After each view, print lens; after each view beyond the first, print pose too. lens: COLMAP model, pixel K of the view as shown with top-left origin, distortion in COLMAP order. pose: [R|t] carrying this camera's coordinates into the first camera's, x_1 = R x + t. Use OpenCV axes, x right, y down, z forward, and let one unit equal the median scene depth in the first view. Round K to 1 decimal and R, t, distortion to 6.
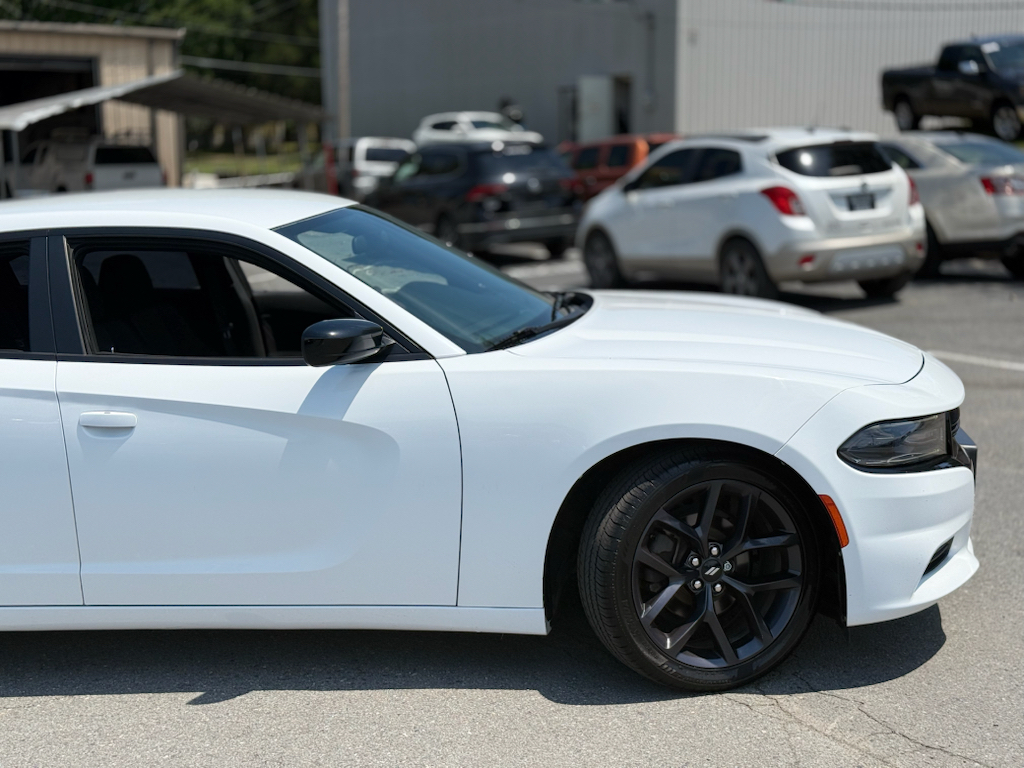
lens RADIAL K [[1514.0, 0, 525.0], [0, 1514.0, 407.5], [0, 0, 1]] dist [0.128677, -0.153617]
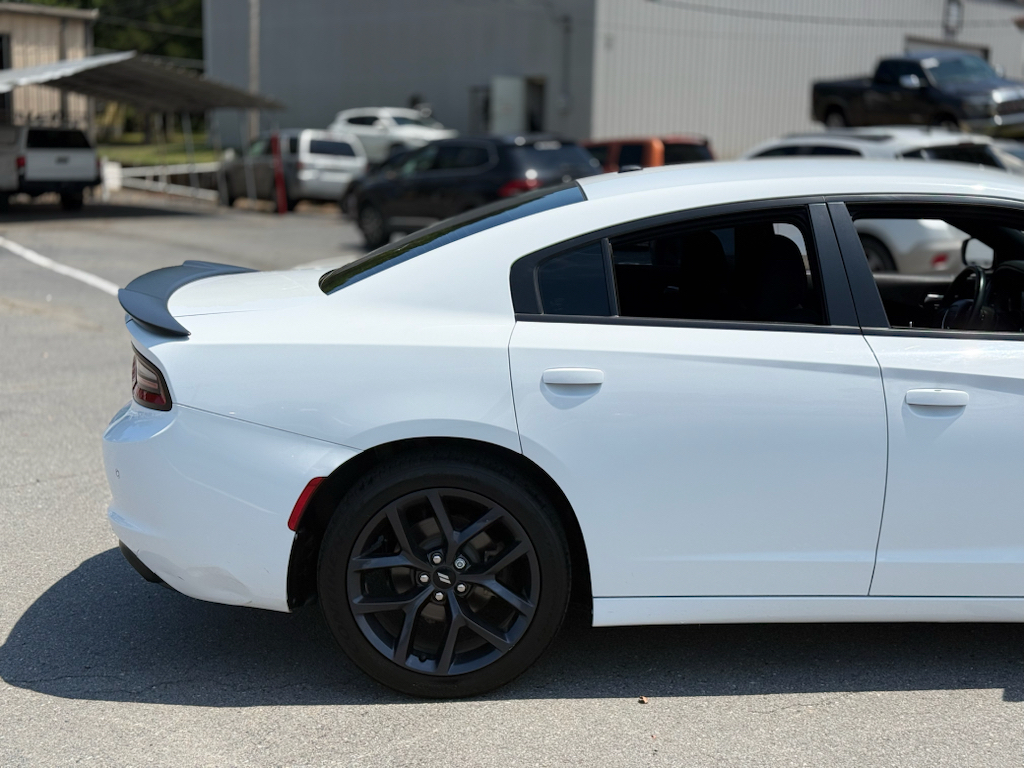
lens RADIAL K [[1514.0, 0, 525.0], [0, 1514.0, 407.5], [0, 0, 1]] dist [0.128677, -0.153617]
pose [[0.991308, 0.009645, 0.131206, -0.506688], [-0.009285, 0.999951, -0.003356, 0.015323], [-0.131232, 0.002109, 0.991349, 0.080449]]
